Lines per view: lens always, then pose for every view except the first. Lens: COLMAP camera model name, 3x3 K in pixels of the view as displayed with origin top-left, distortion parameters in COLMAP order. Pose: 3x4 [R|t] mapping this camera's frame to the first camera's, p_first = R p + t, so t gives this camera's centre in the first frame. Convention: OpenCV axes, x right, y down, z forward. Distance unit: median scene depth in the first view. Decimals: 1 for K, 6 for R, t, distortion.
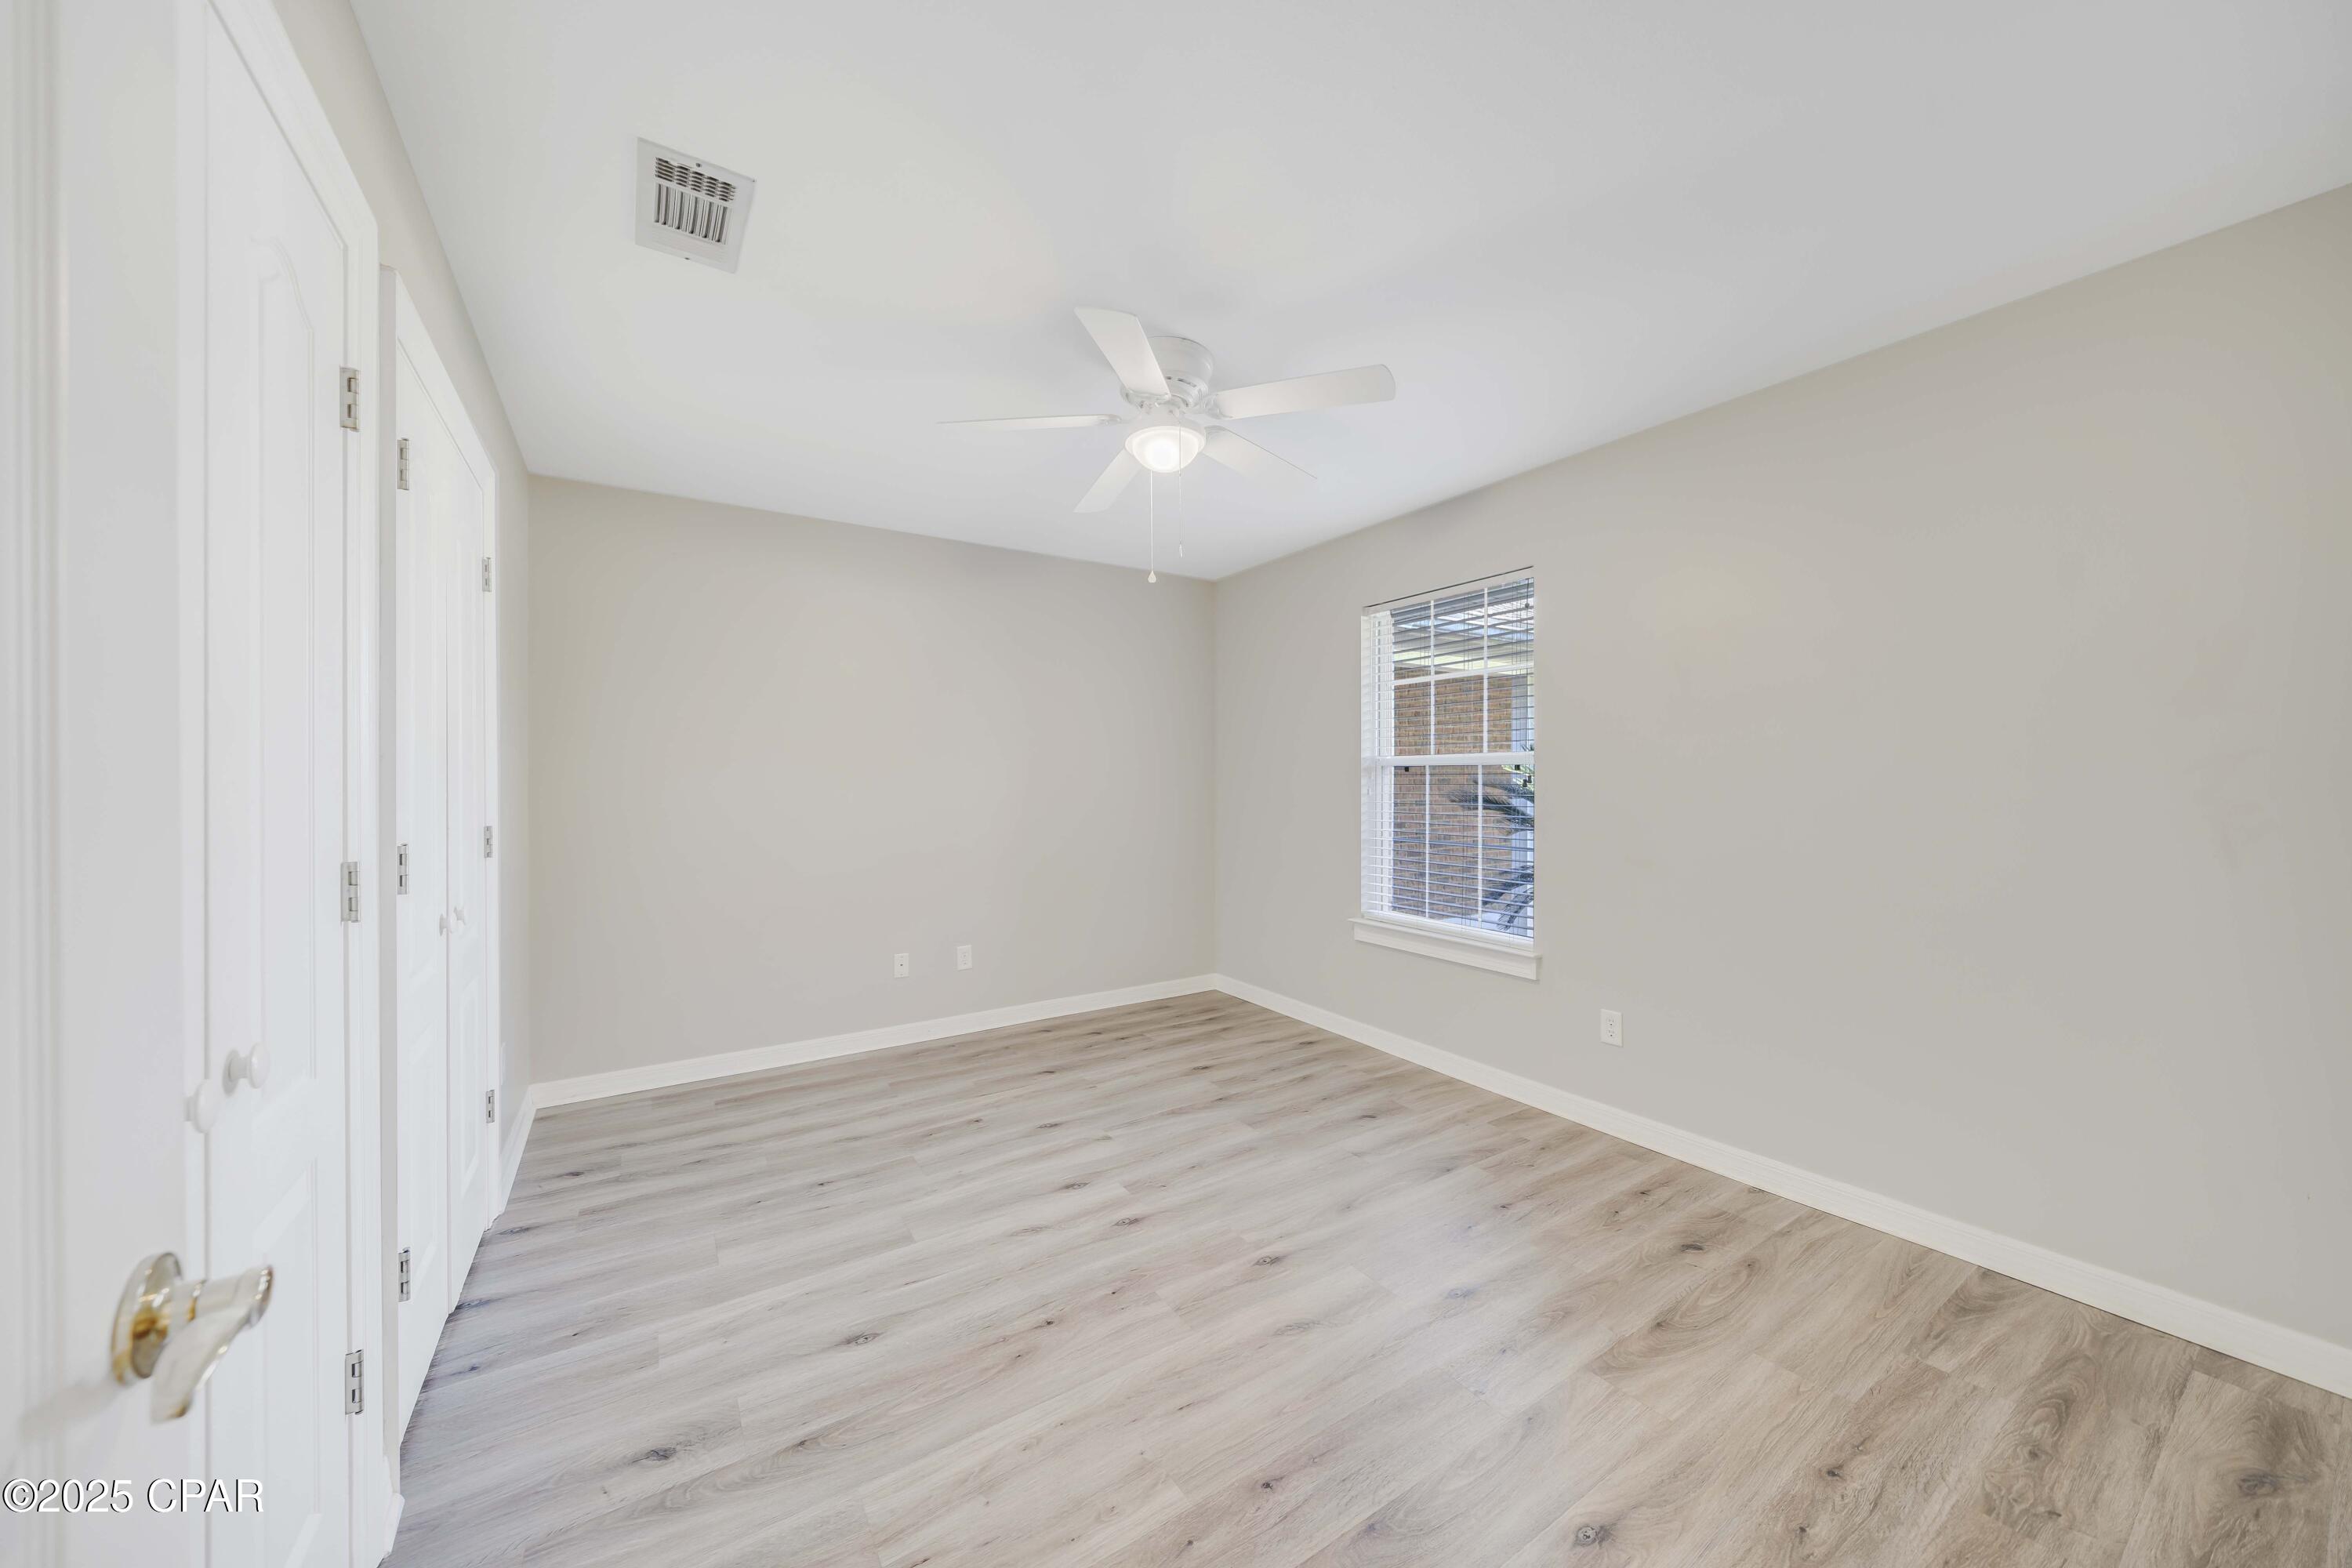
lens RADIAL K [[815.8, 0, 1162.9], [0, 815.8, 783.7], [0, 0, 1]] dist [-0.005162, 0.000632]
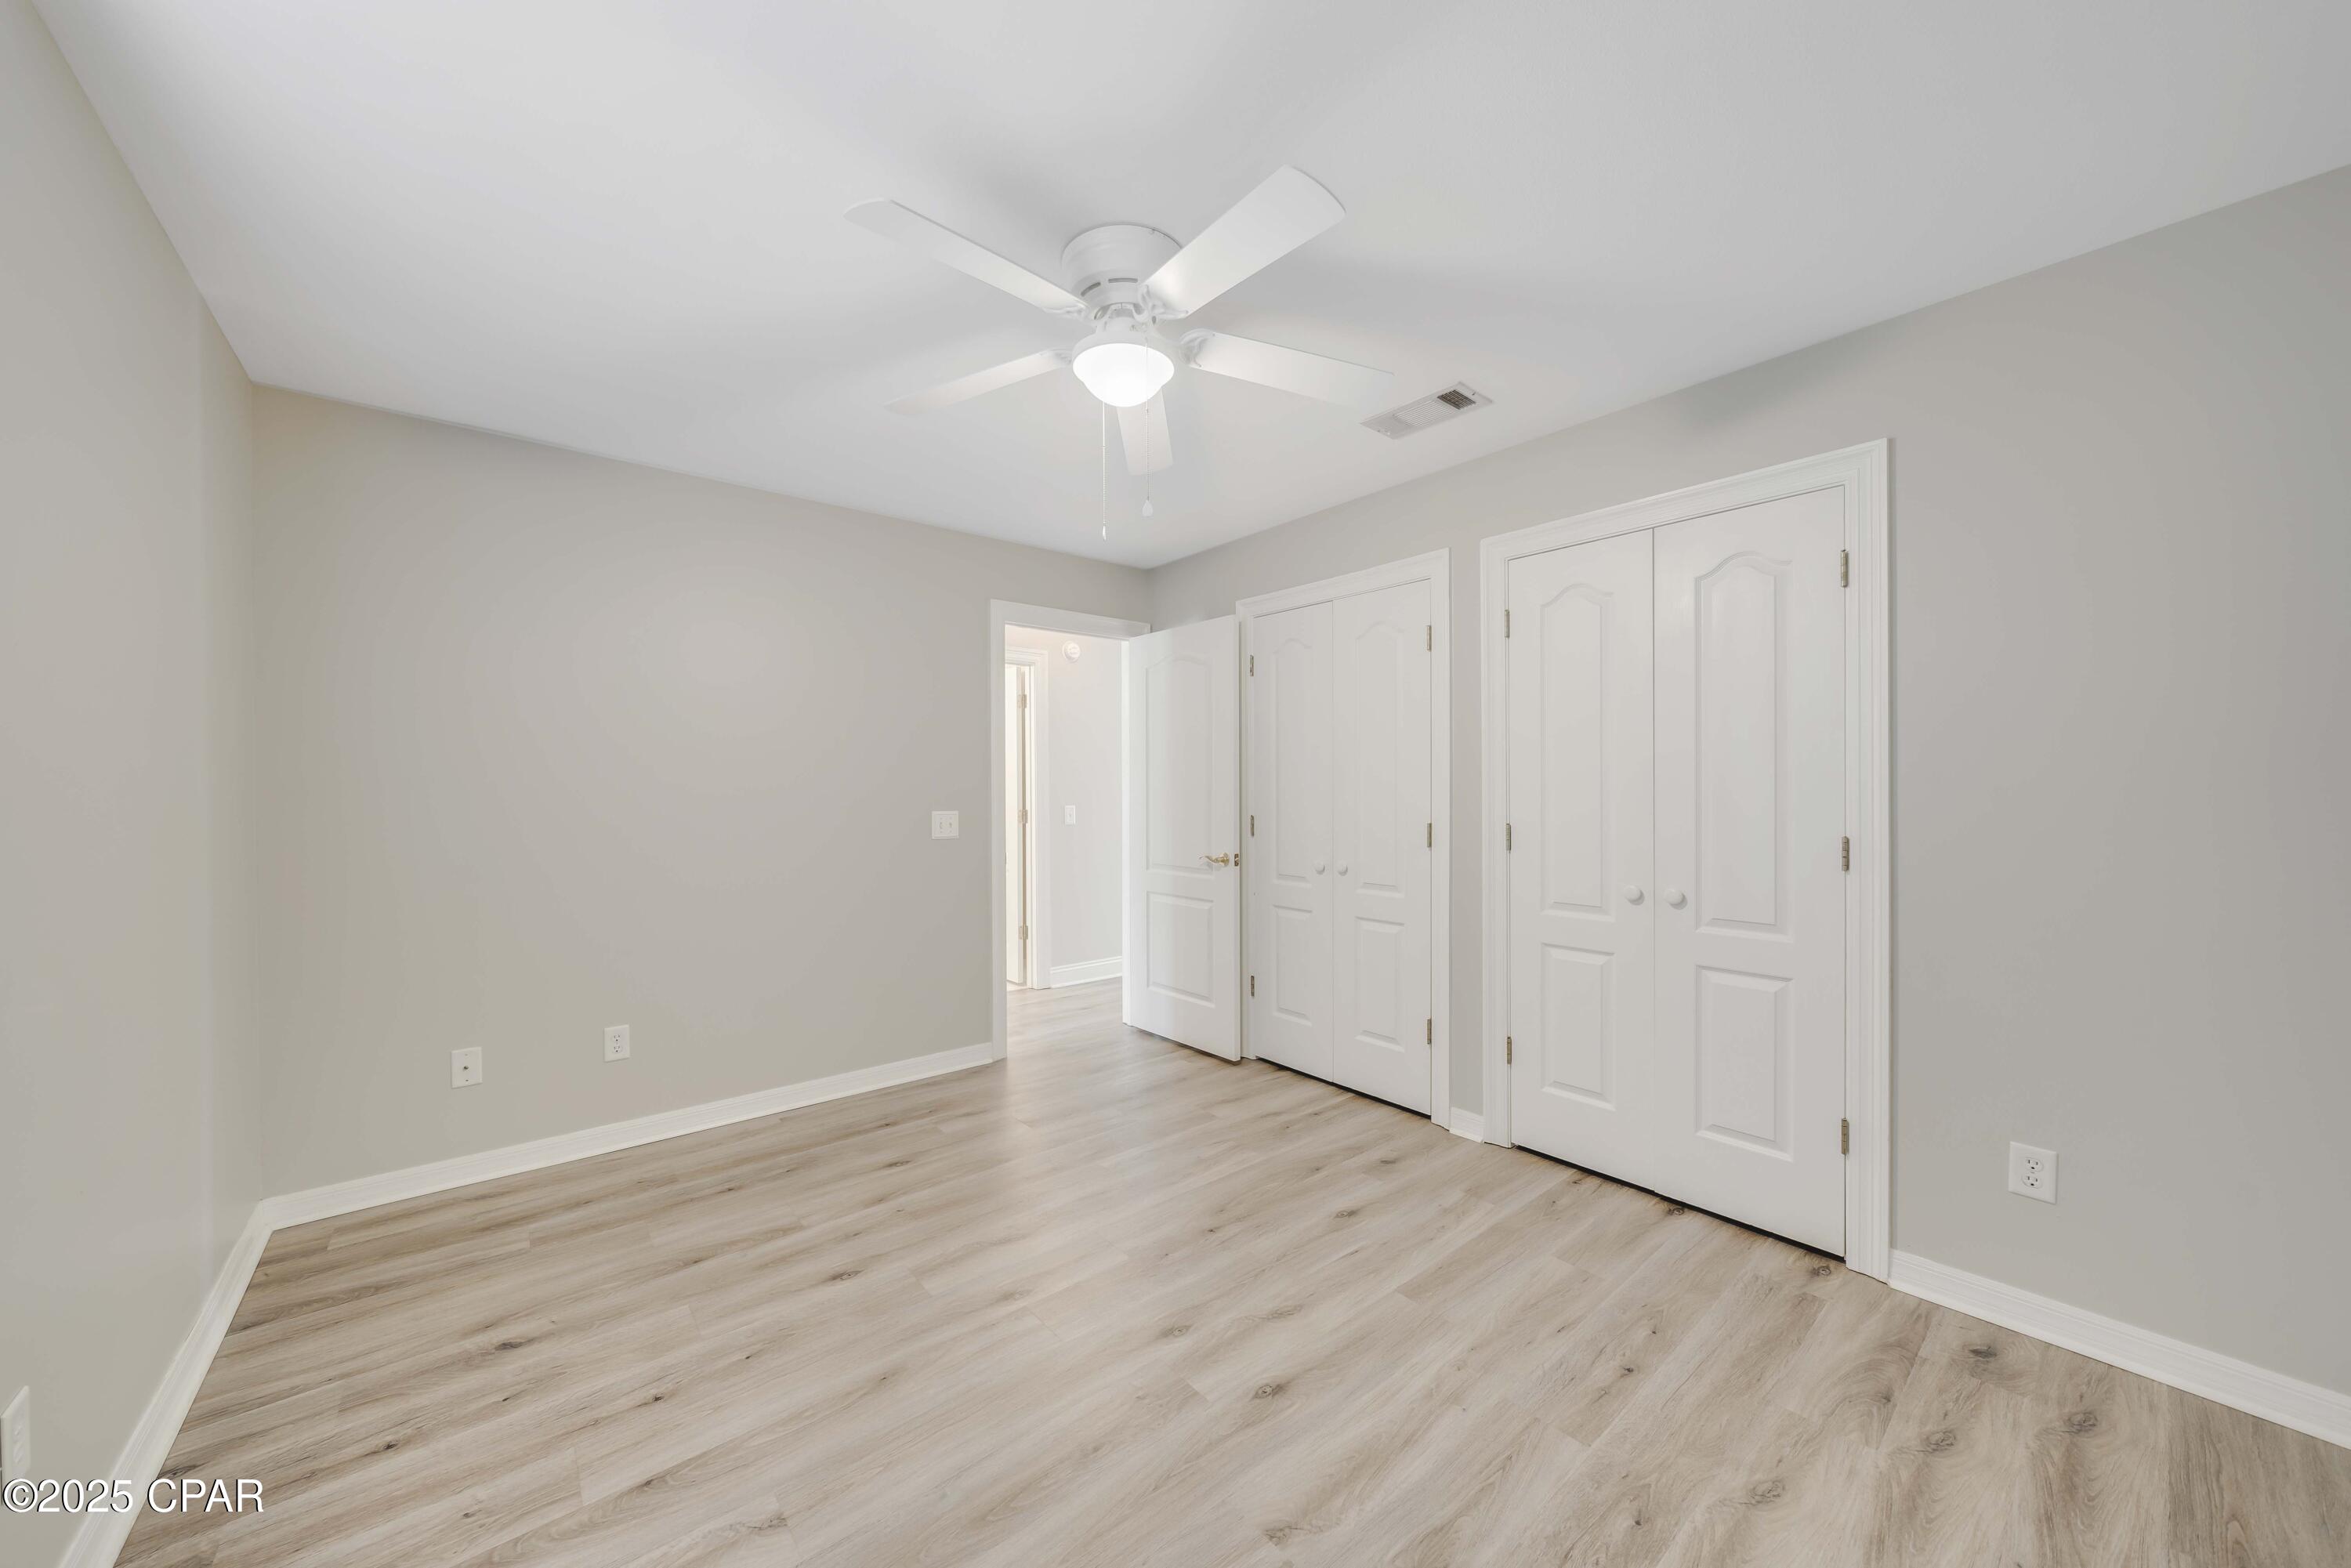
lens RADIAL K [[815.4, 0, 1162.4], [0, 815.4, 783.7], [0, 0, 1]] dist [-0.005162, 0.000632]
pose [[-0.992413, 0.005150, -0.122838, 0.067443], [0.005847, 0.999969, -0.005313, -0.010518], [0.122806, -0.005991, -0.992413, 1.802412]]
